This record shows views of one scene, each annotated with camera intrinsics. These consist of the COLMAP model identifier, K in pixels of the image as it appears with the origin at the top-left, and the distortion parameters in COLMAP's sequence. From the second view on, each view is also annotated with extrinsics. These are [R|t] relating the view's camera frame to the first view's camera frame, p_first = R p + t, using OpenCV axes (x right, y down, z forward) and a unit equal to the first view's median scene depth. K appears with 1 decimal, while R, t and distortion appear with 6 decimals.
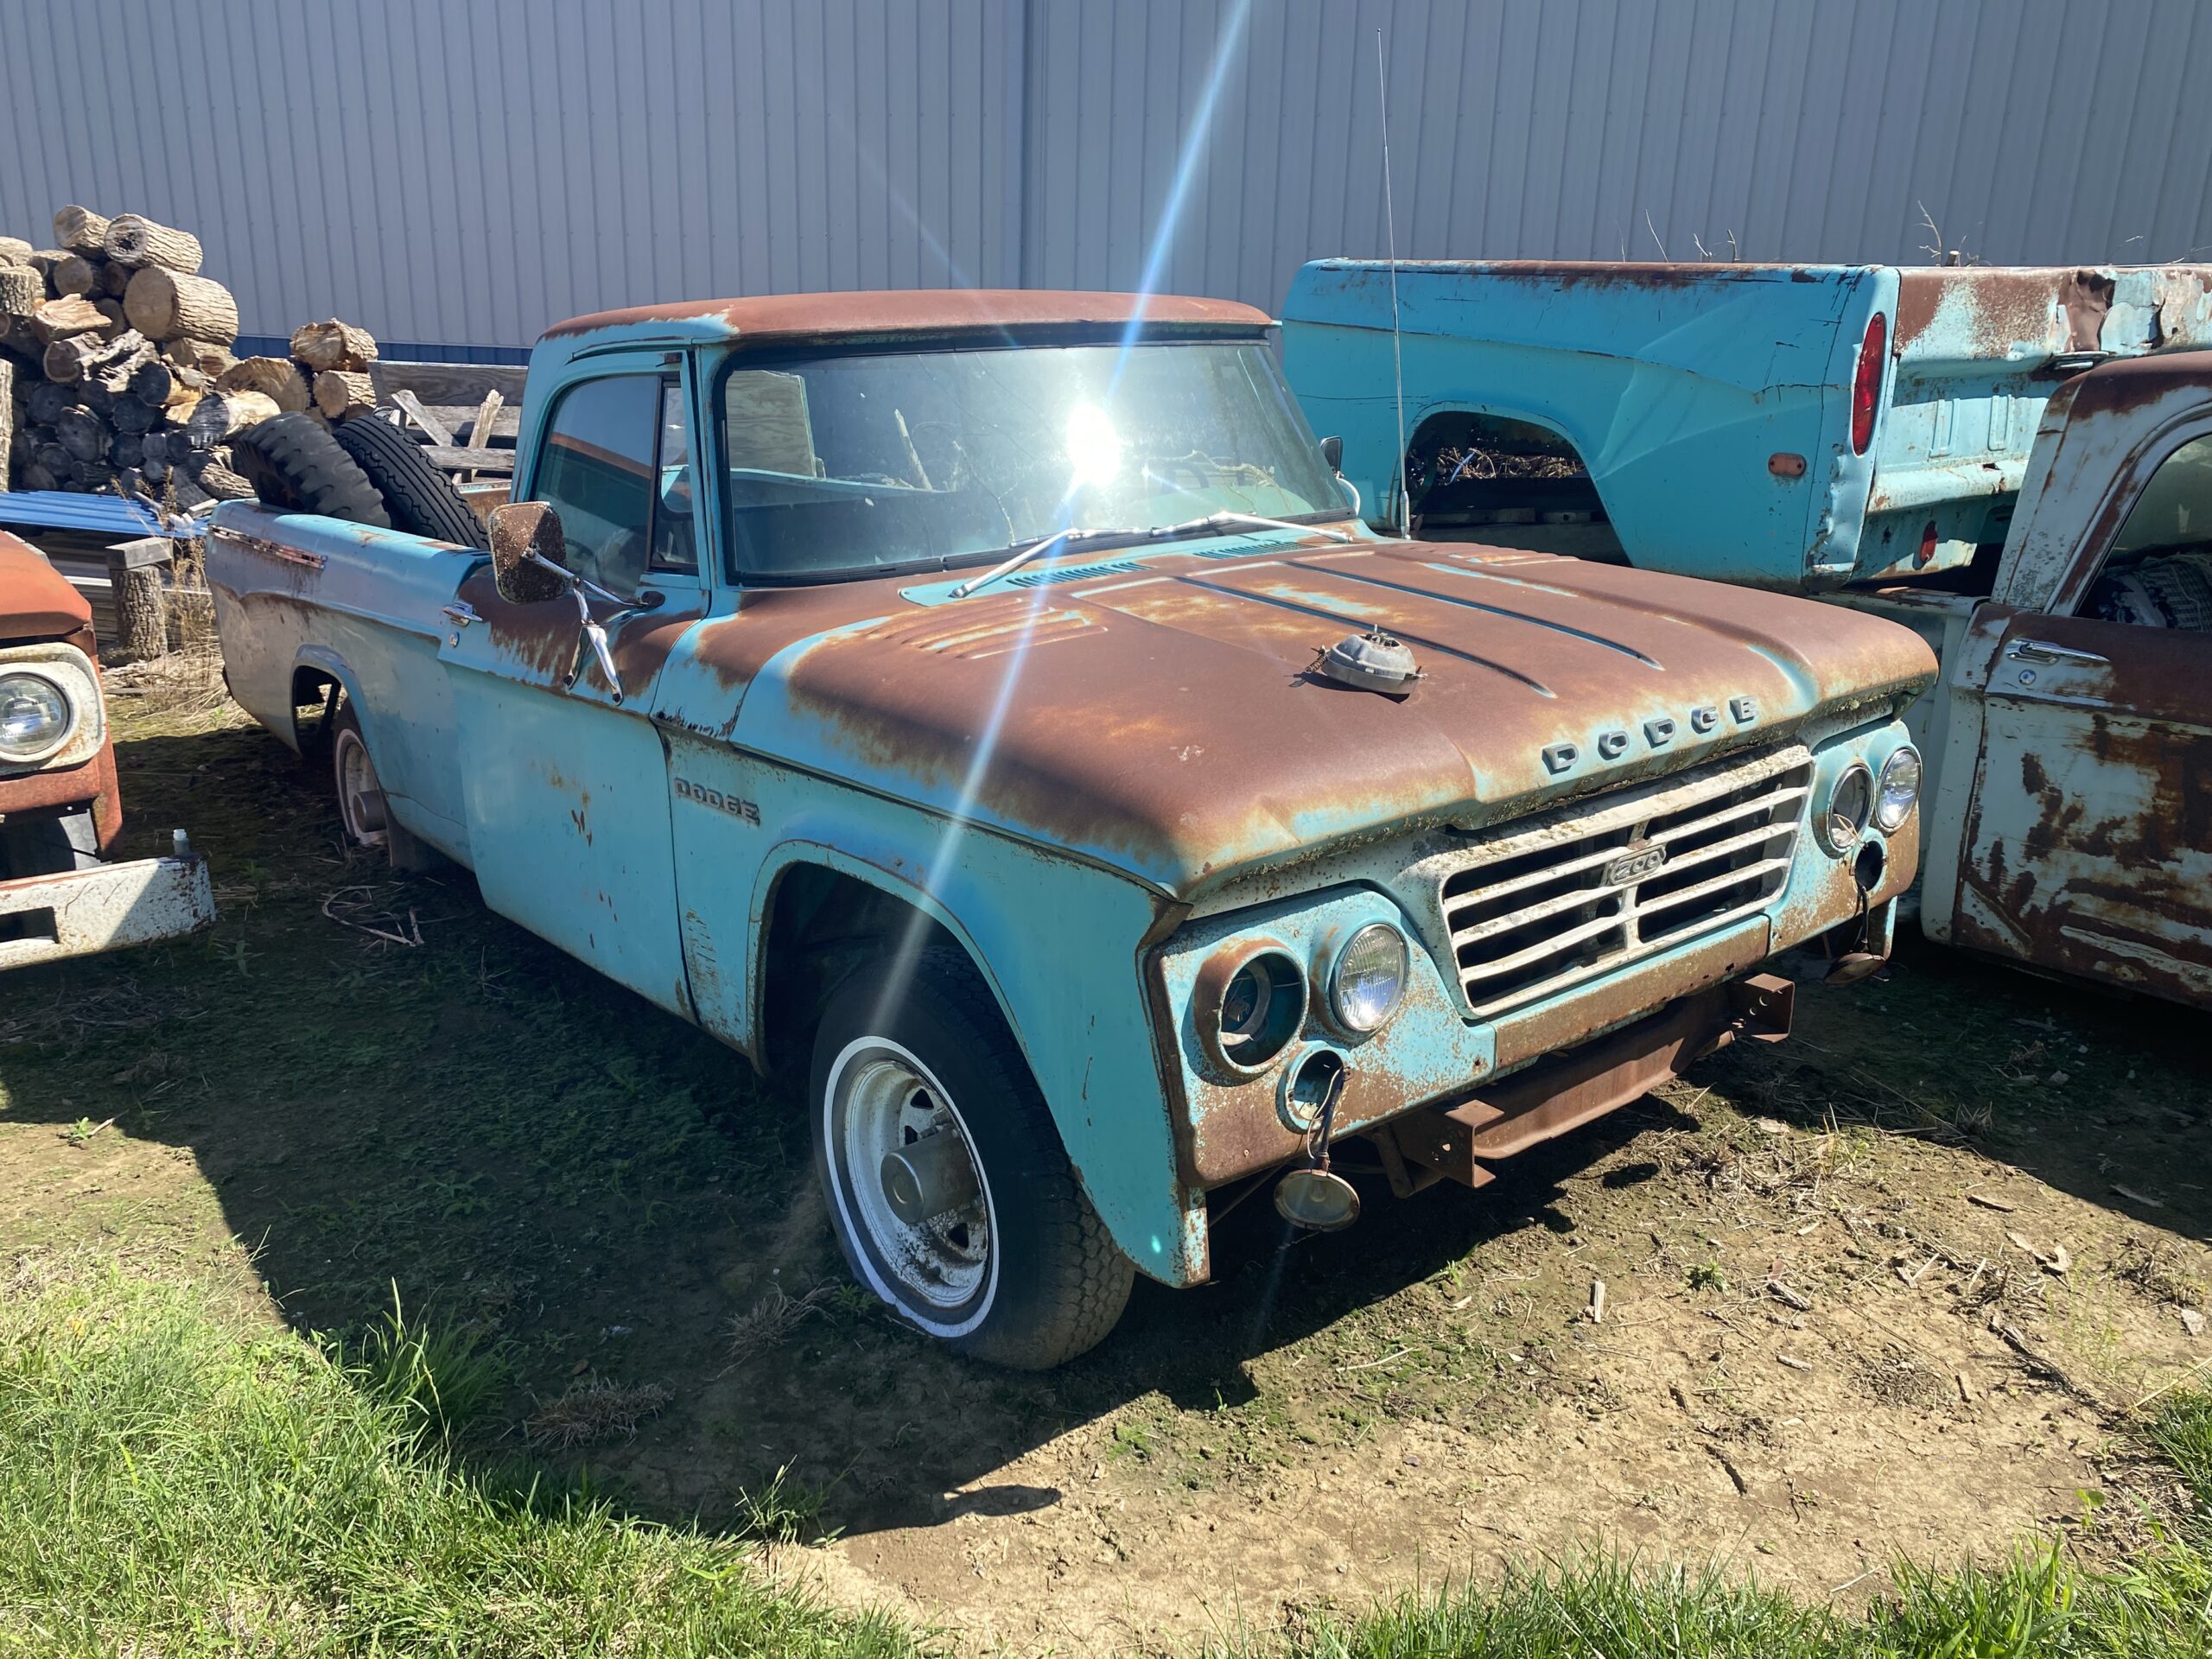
lens RADIAL K [[1716.1, 0, 1106.0], [0, 1716.1, 829.5], [0, 0, 1]] dist [0.076574, -0.139801]
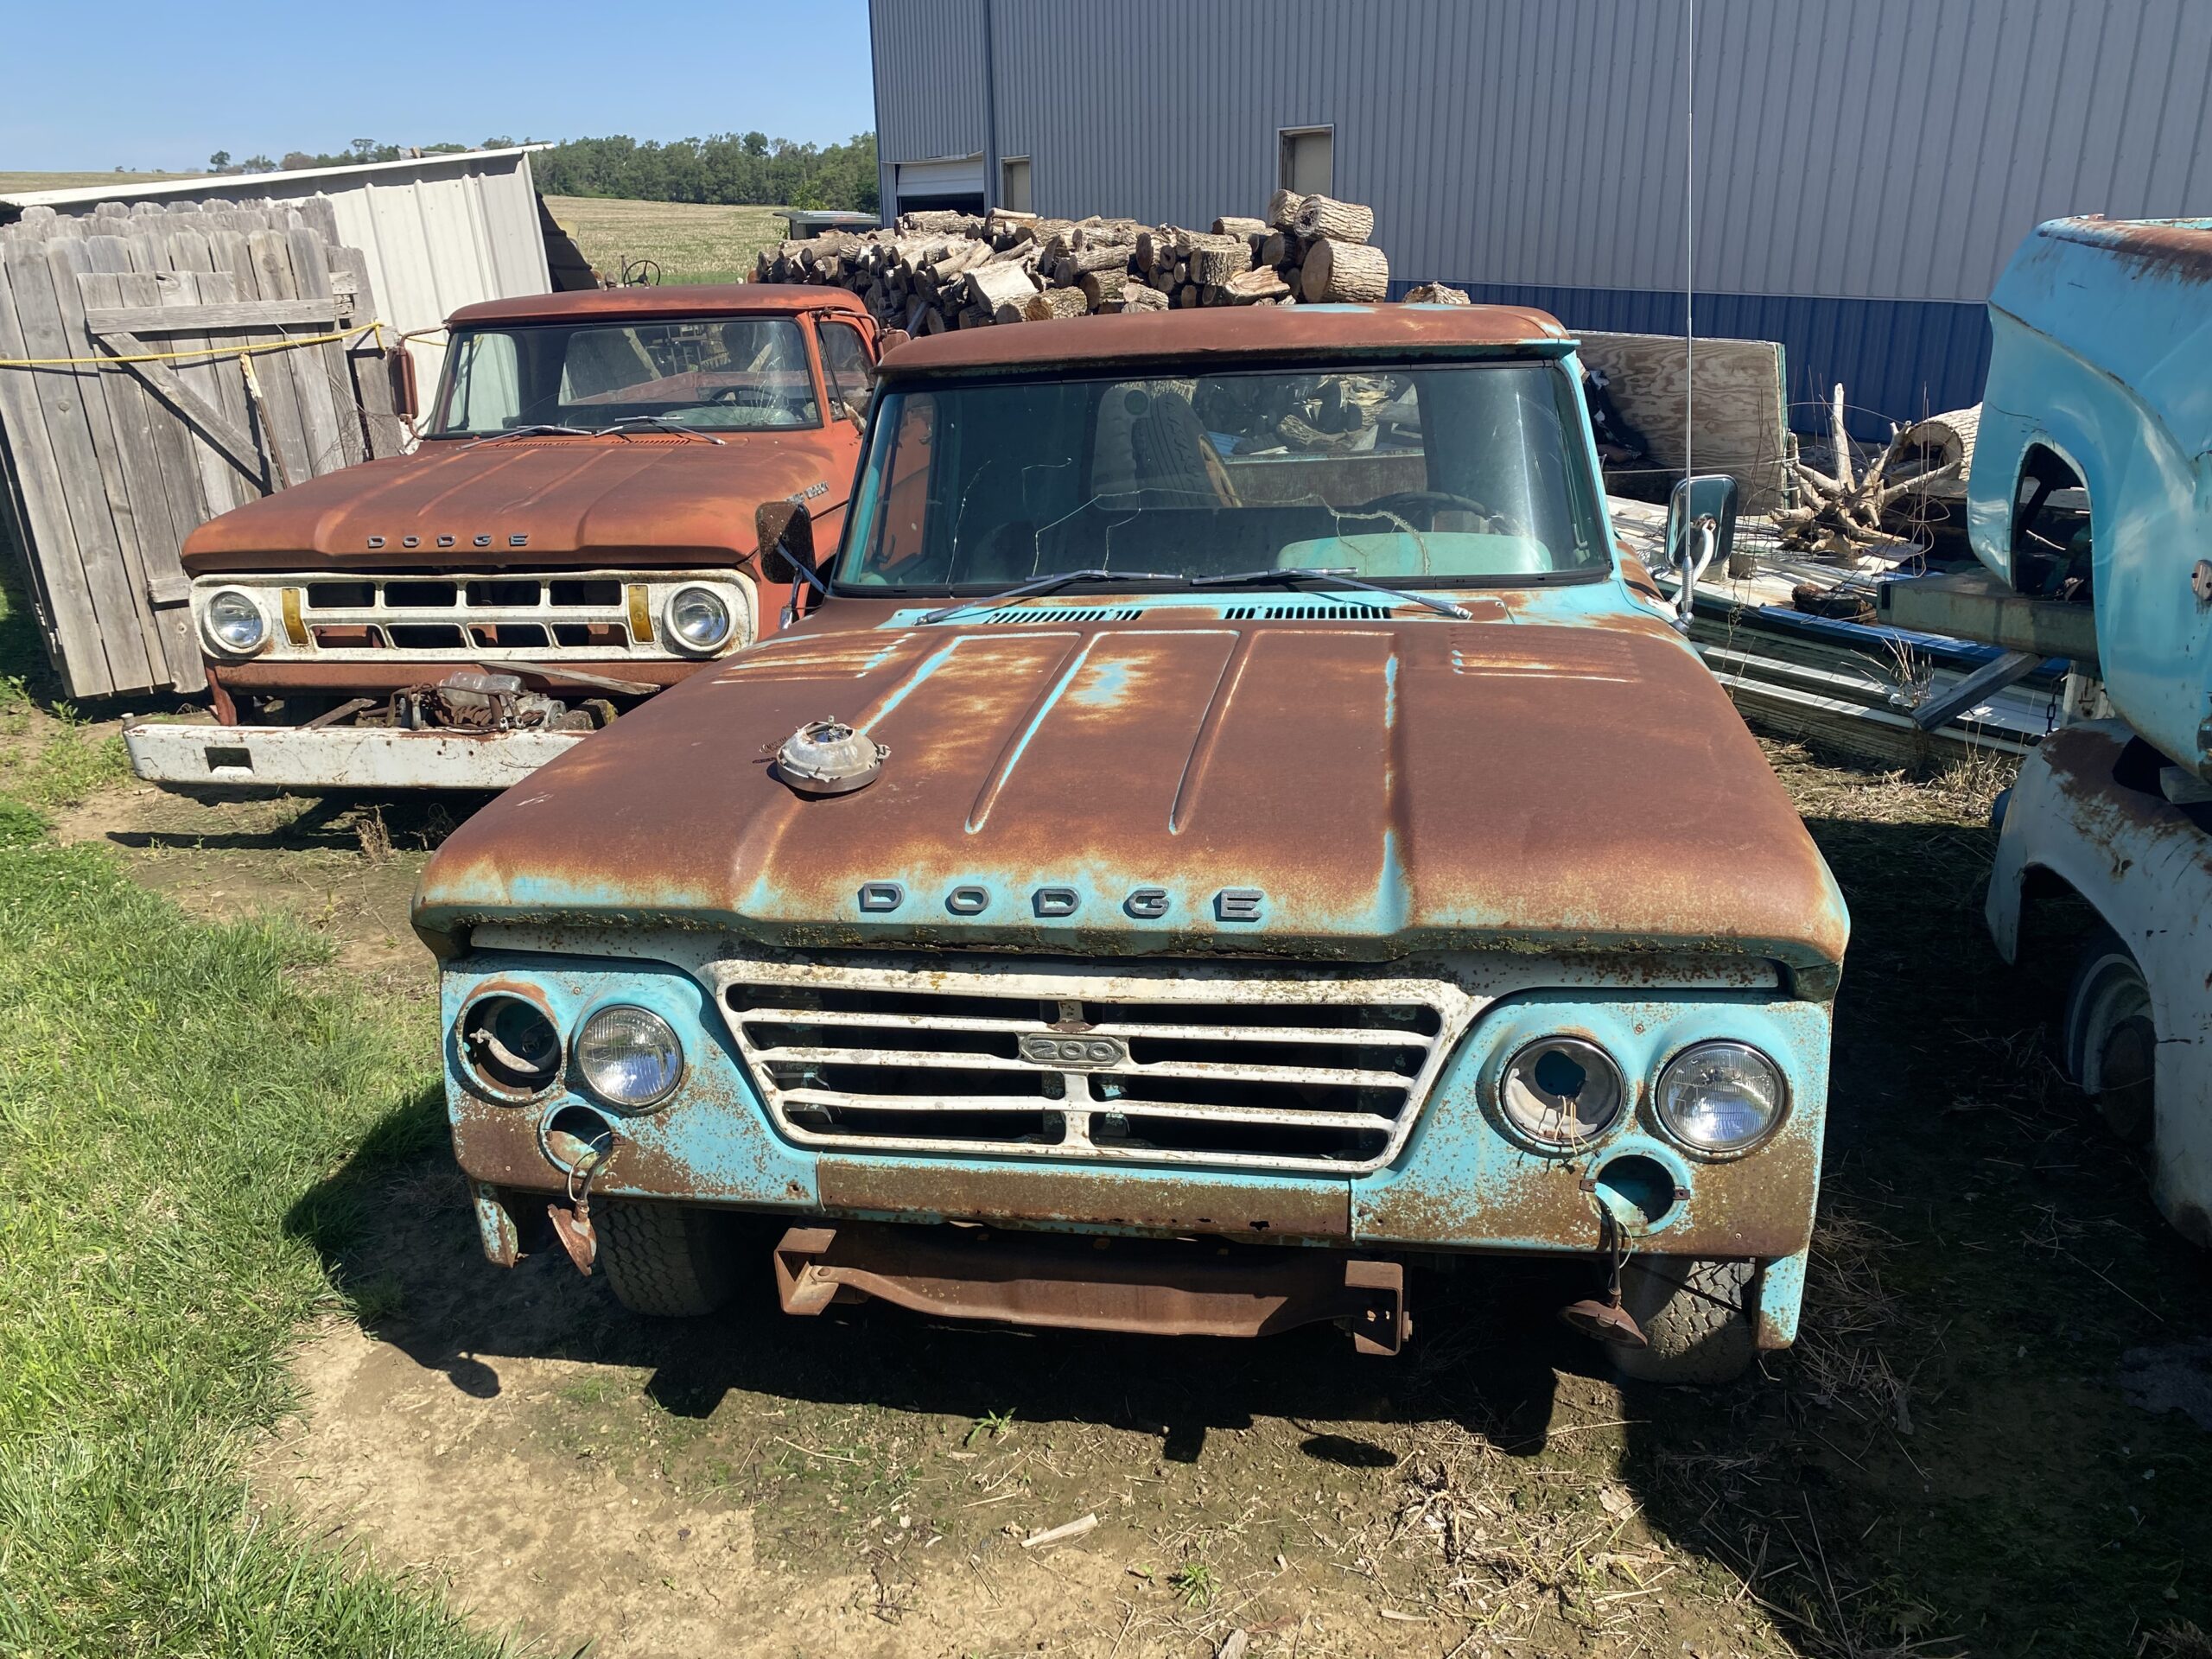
lens RADIAL K [[1686.4, 0, 1065.7], [0, 1686.4, 824.8], [0, 0, 1]] dist [0.046078, -0.046401]
pose [[0.647052, 0.217078, -0.730891, 0.876436], [-0.183463, 0.974776, 0.127095, -0.189599], [0.740044, 0.051855, 0.670556, 0.438787]]
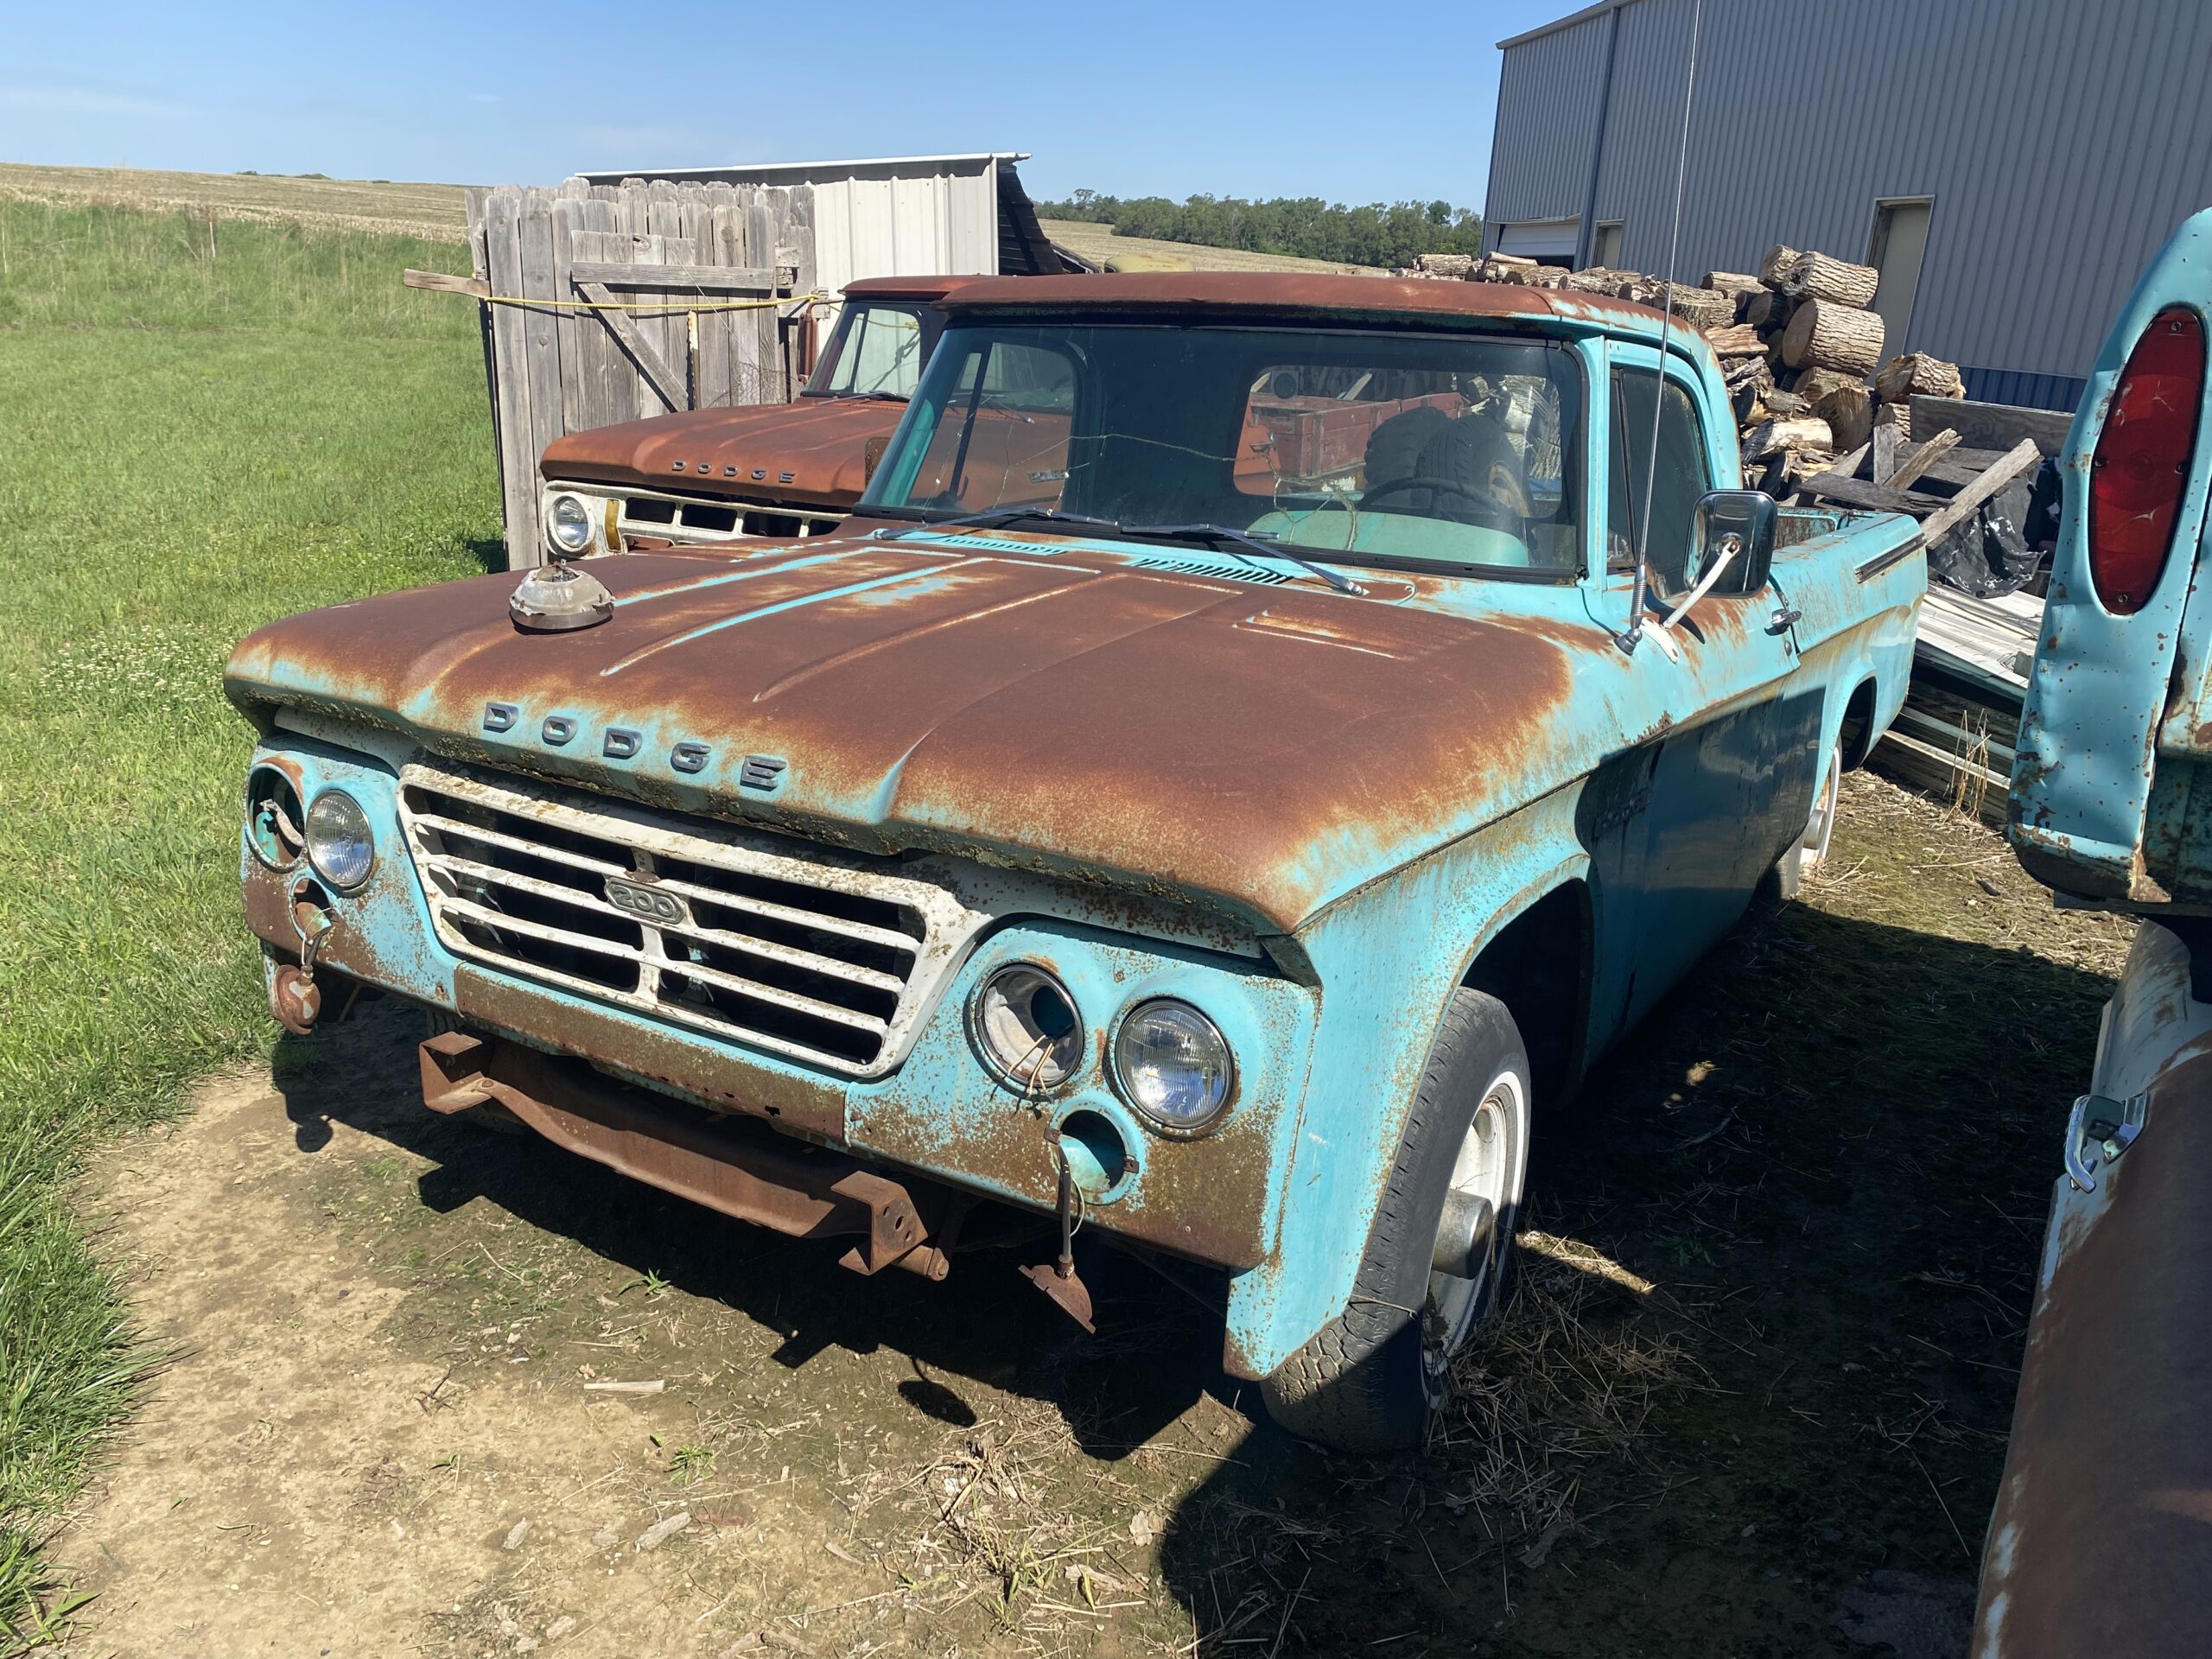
lens RADIAL K [[1682.8, 0, 1106.0], [0, 1682.8, 829.5], [0, 0, 1]] dist [0.015466, 0.003797]
pose [[0.334859, 0.281848, -0.899128, 1.114221], [-0.312271, 0.933487, 0.176321, -0.228470], [0.889020, 0.221729, 0.400599, 0.857566]]
